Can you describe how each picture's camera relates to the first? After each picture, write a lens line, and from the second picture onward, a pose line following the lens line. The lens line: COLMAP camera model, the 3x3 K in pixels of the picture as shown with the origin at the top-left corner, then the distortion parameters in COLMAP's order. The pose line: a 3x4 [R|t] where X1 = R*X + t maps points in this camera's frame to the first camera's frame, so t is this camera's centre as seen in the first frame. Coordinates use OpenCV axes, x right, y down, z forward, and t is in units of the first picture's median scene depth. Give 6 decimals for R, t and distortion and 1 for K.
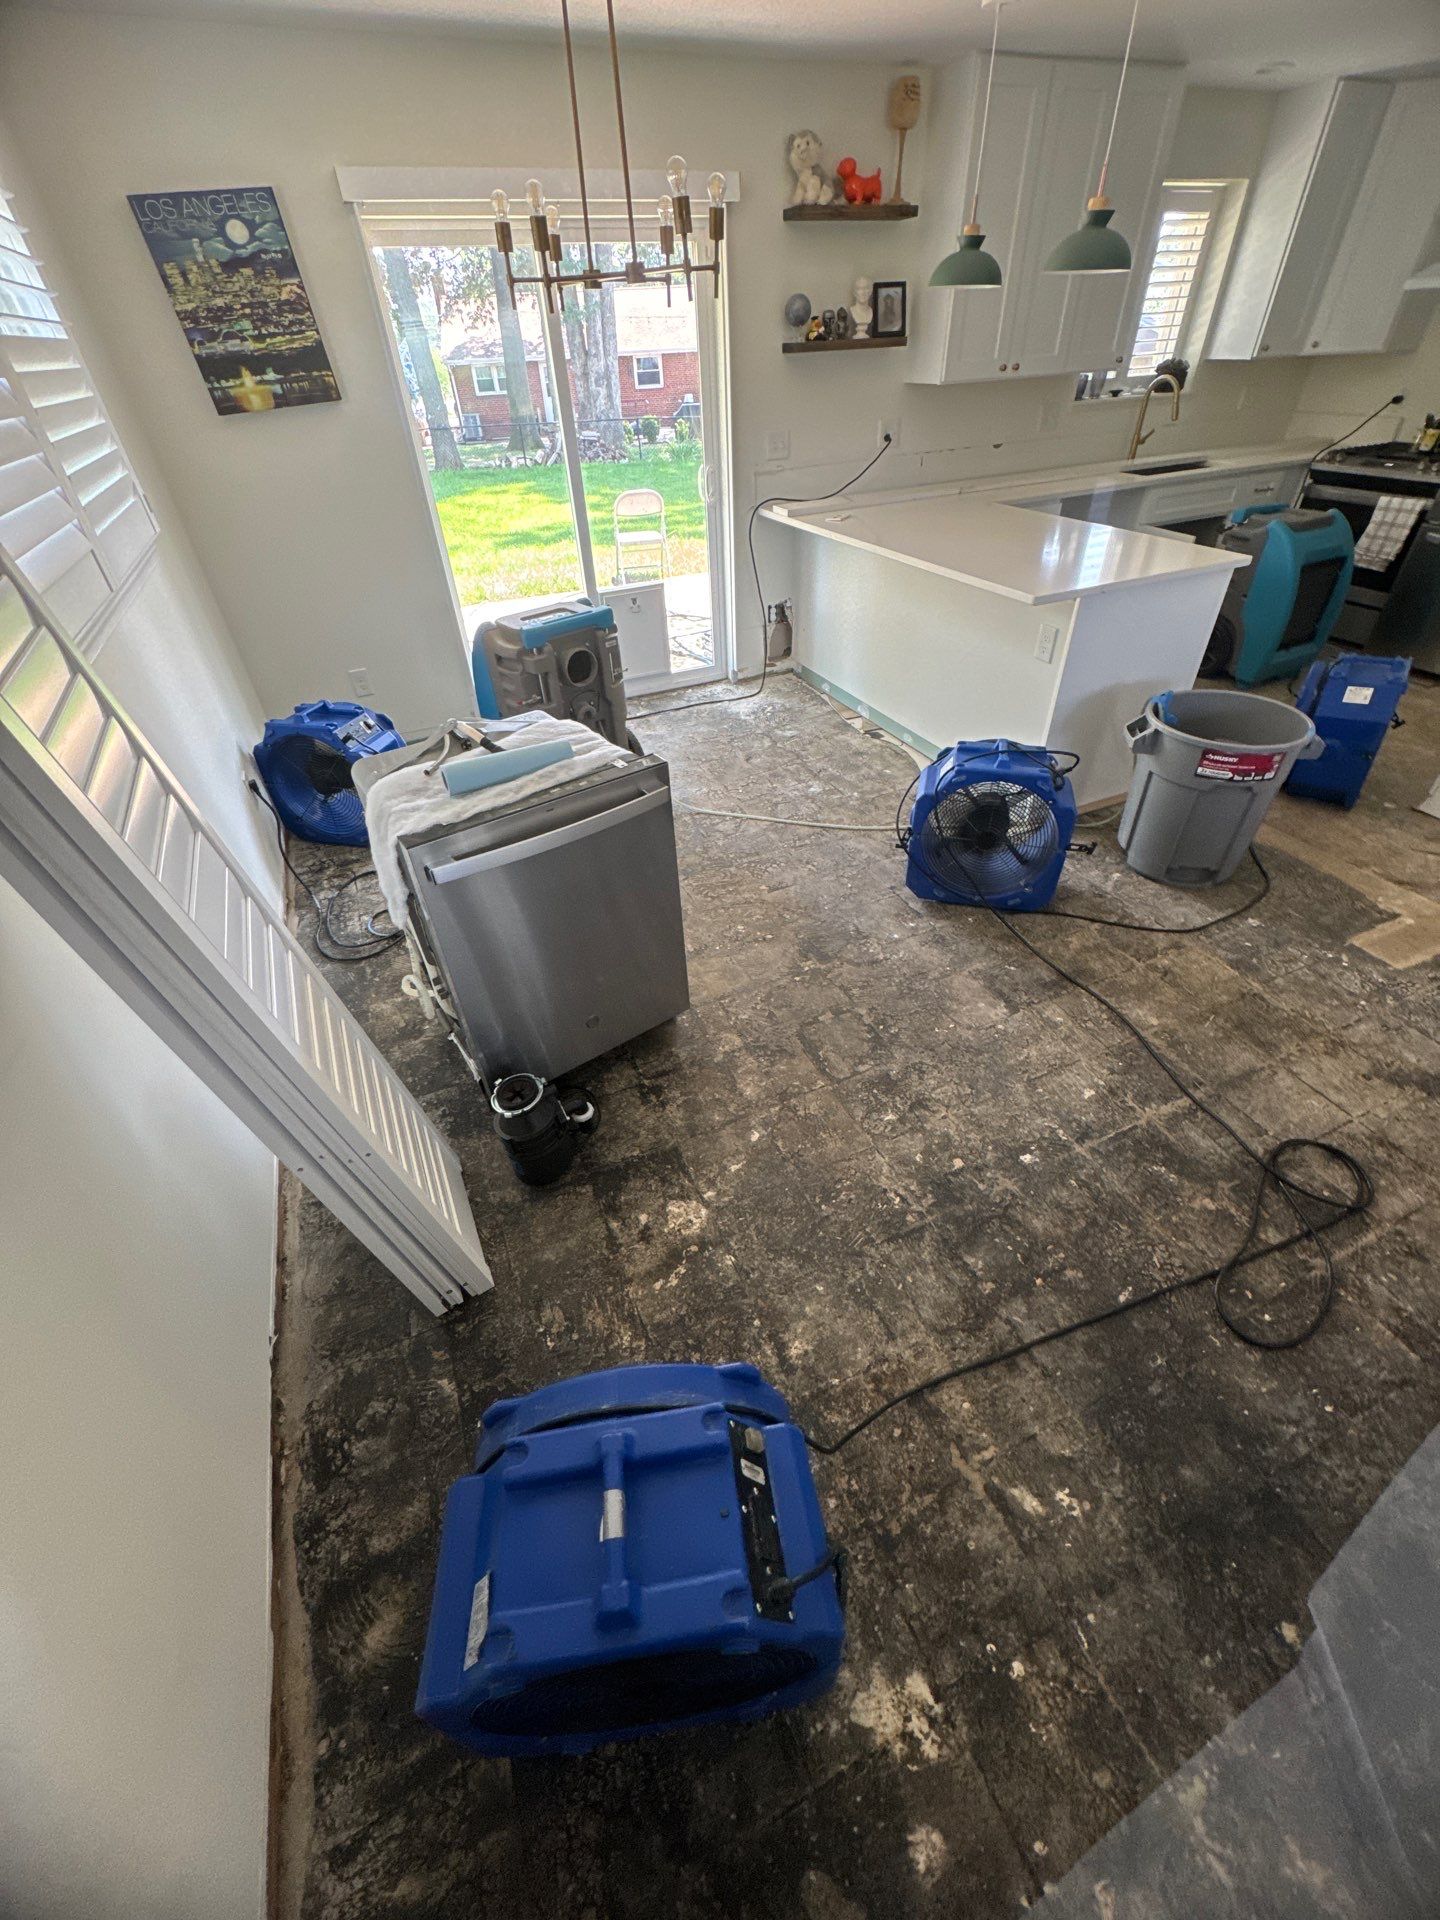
lens RADIAL K [[738.7, 0, 712.8], [0, 738.7, 964.7], [0, 0, 1]] dist [-0.009909, -0.000486]
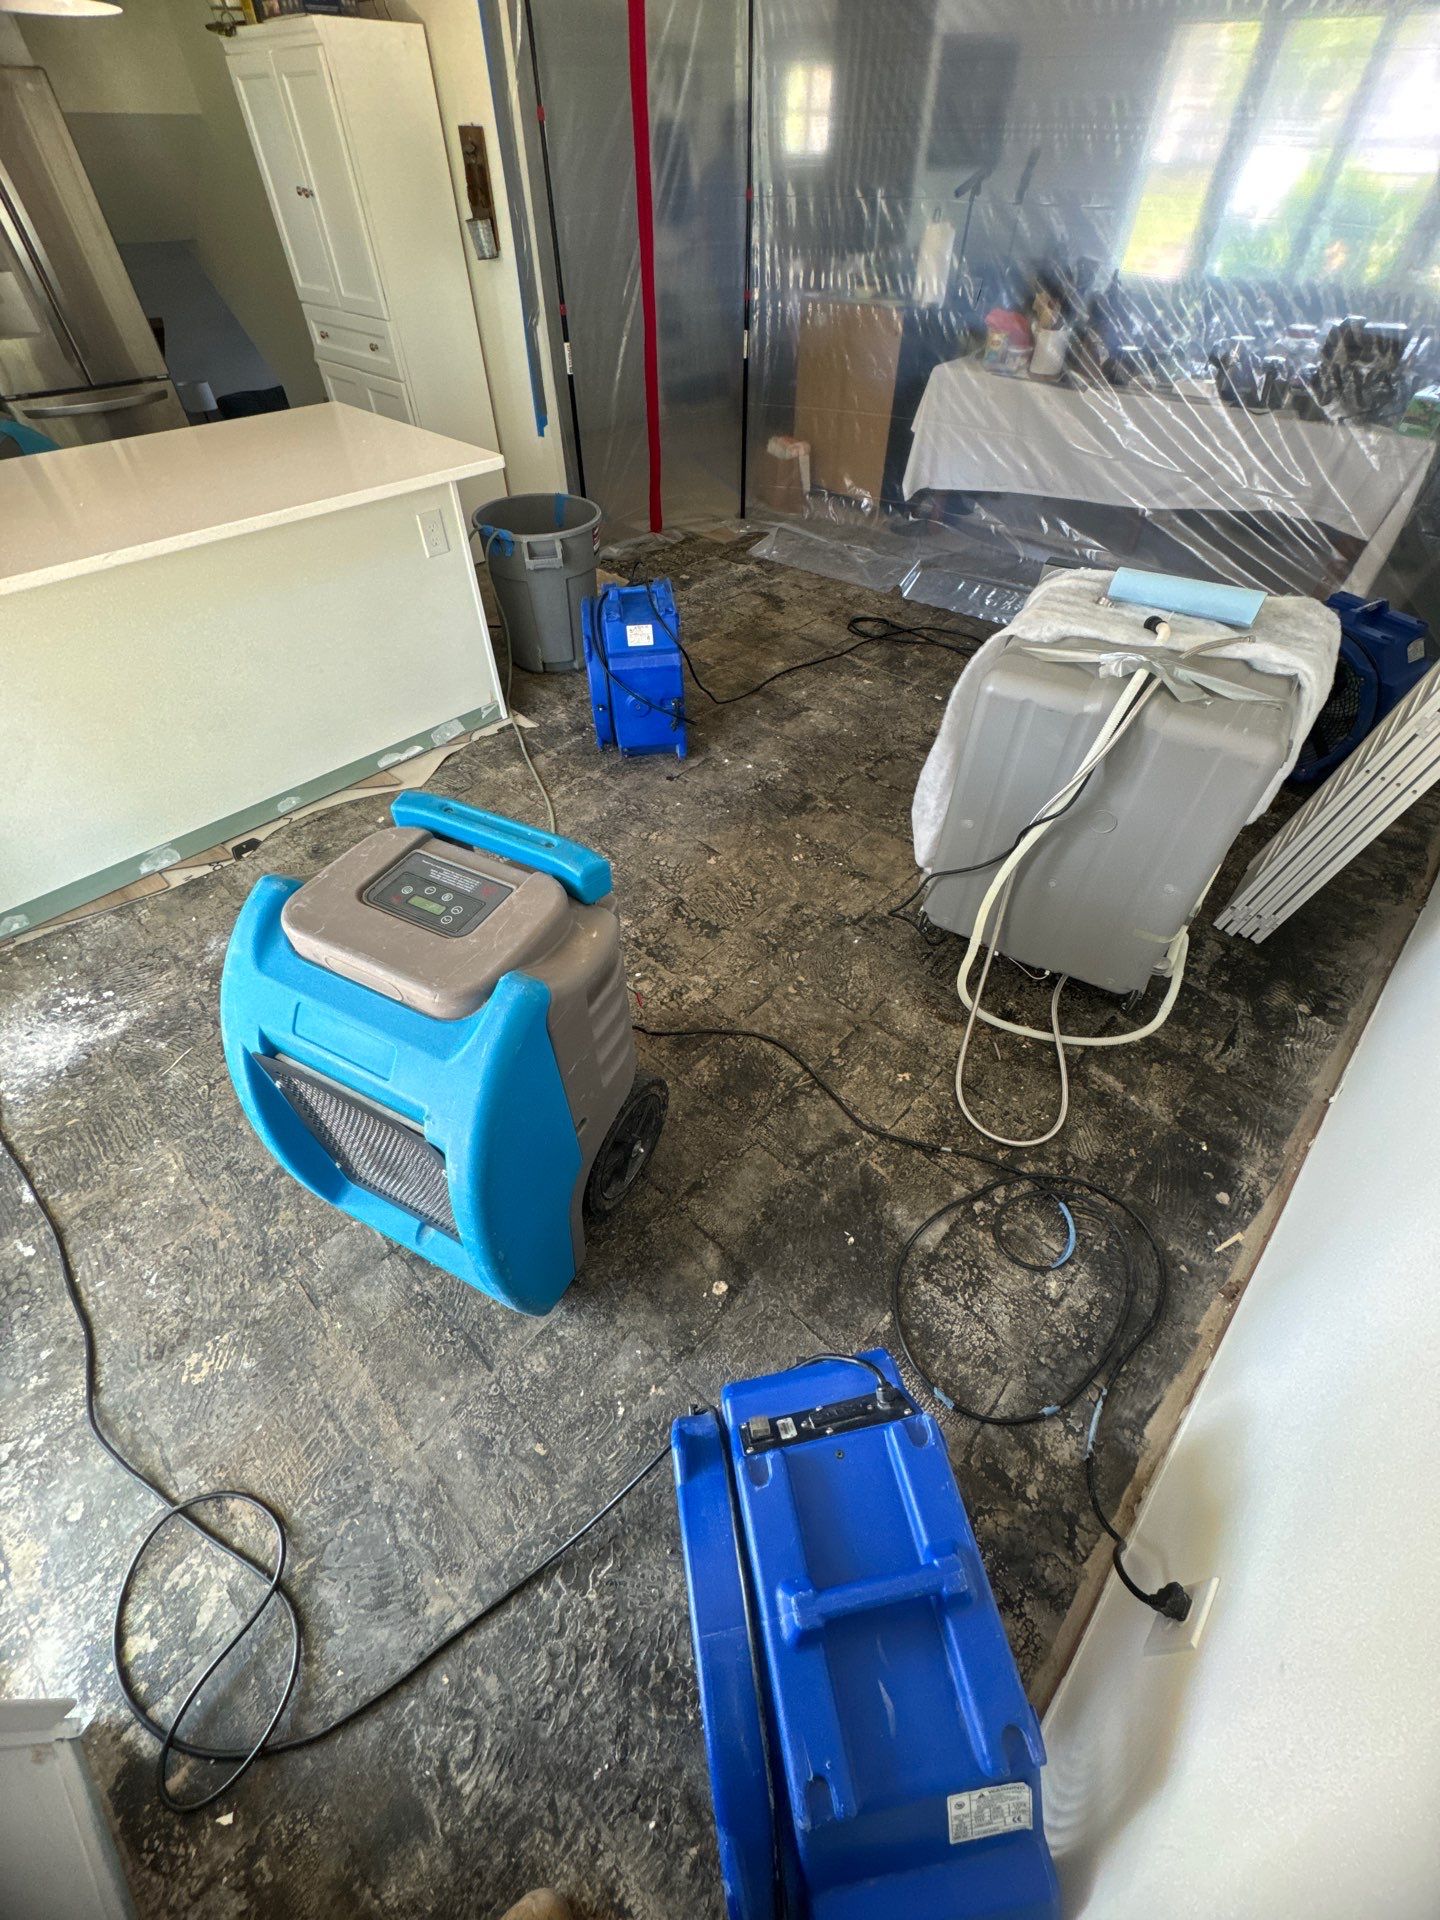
lens RADIAL K [[766.8, 0, 723.5], [0, 766.8, 964.3], [0, 0, 1]] dist [-0.002268, -0.000133]
pose [[-0.389735, -0.645448, 0.656889, -0.572107], [0.606435, 0.356933, 0.710517, -0.660730], [-0.693067, 0.675275, 0.252313, 0.841051]]
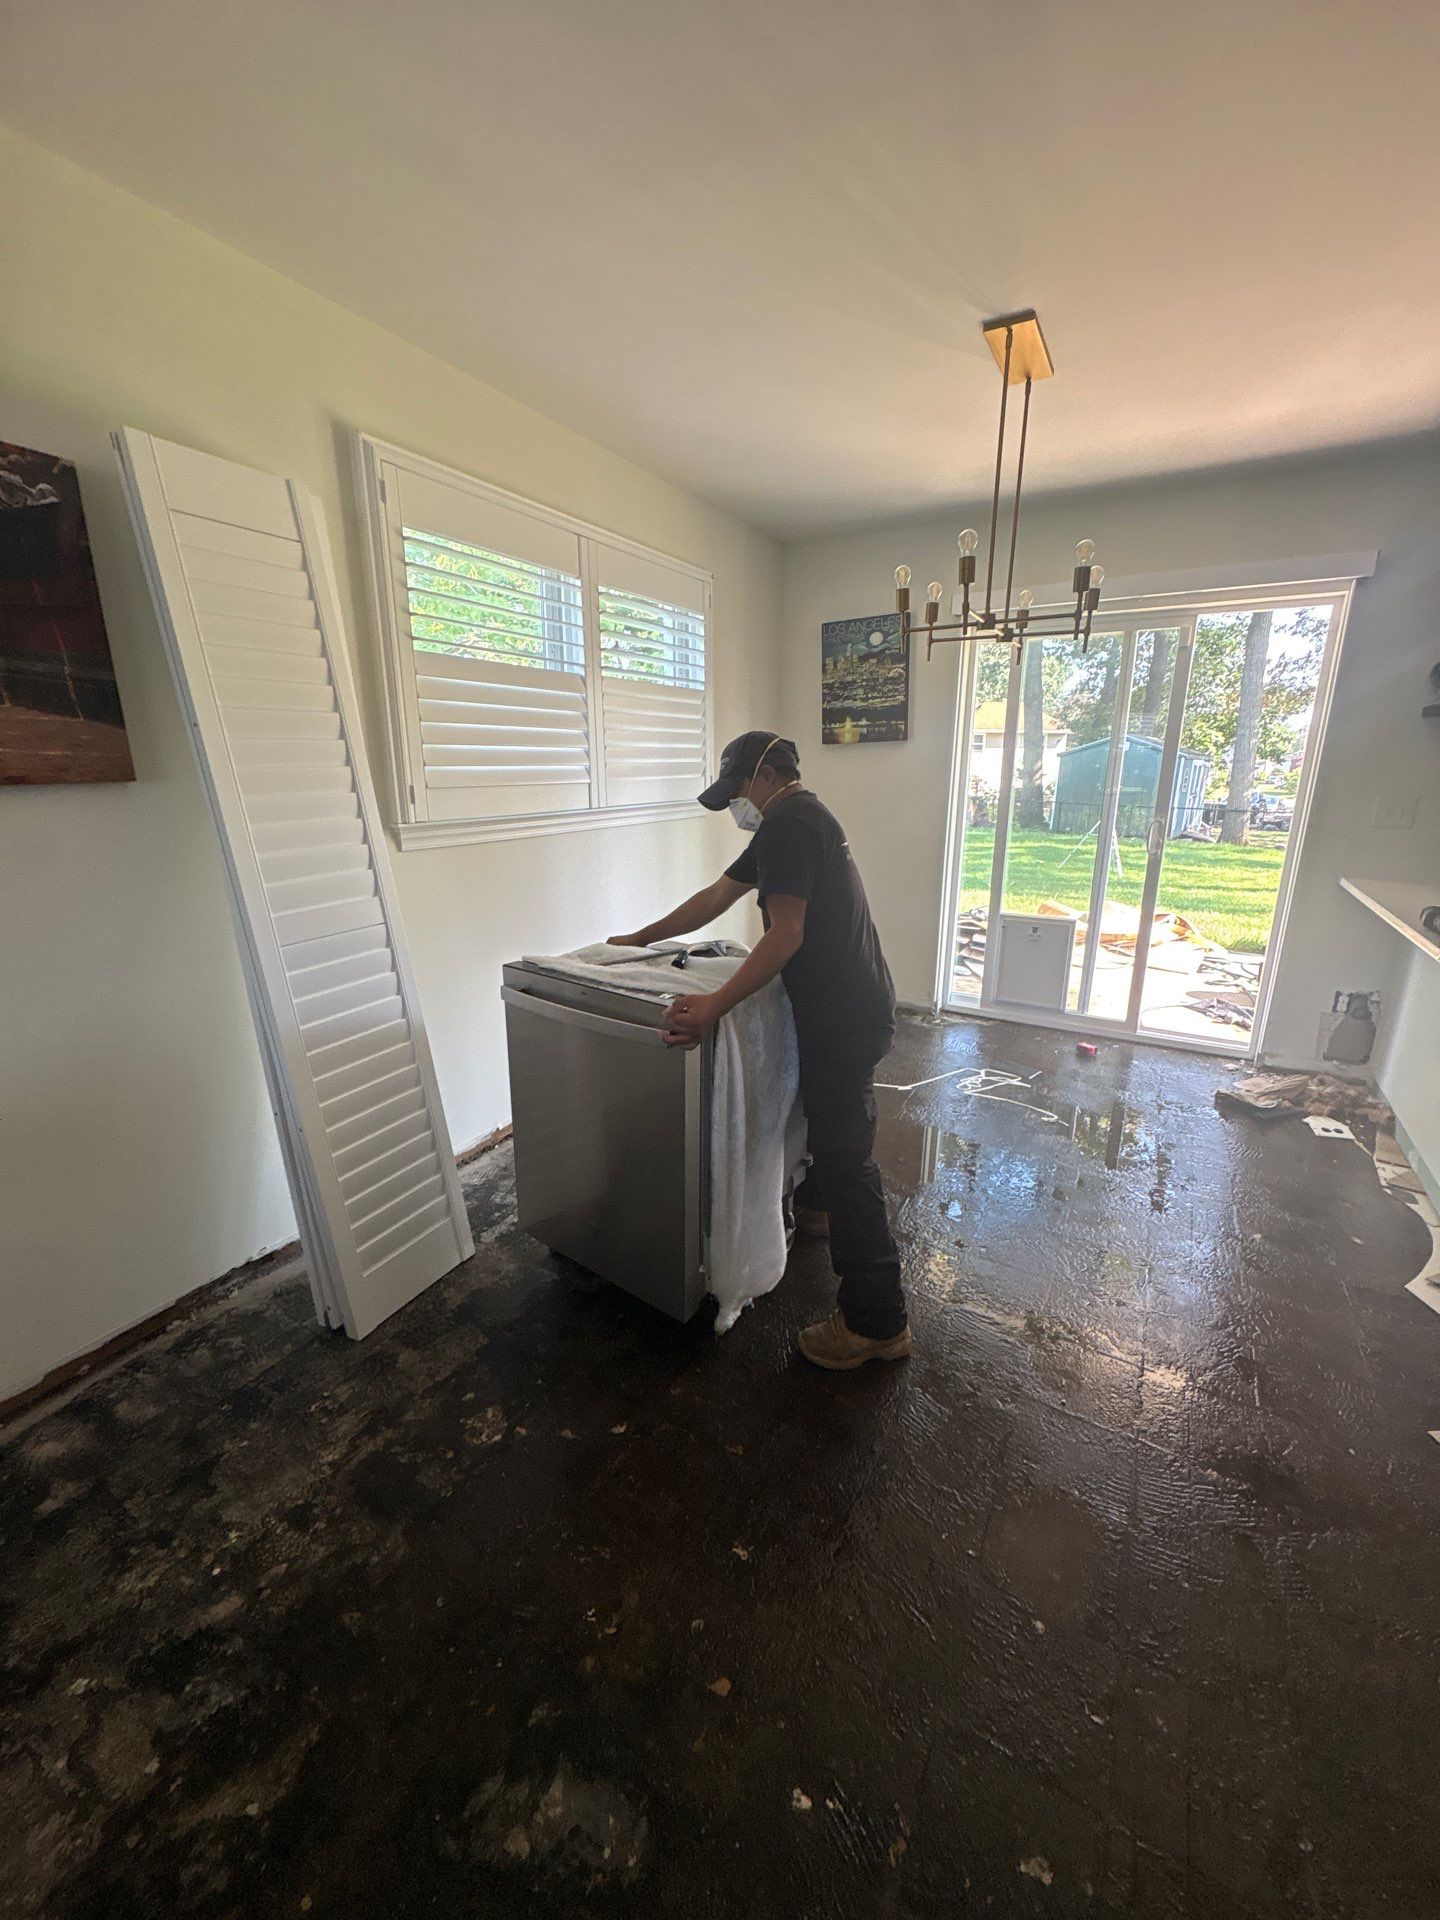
lens RADIAL K [[738.7, 0, 712.8], [0, 738.7, 964.7], [0, 0, 1]] dist [-0.009909, -0.000486]
pose [[0.597127, 0.254670, -0.760646, 0.404885], [-0.538880, 0.829770, -0.145222, -0.085945], [0.594178, 0.496613, 0.632715, 0.200033]]
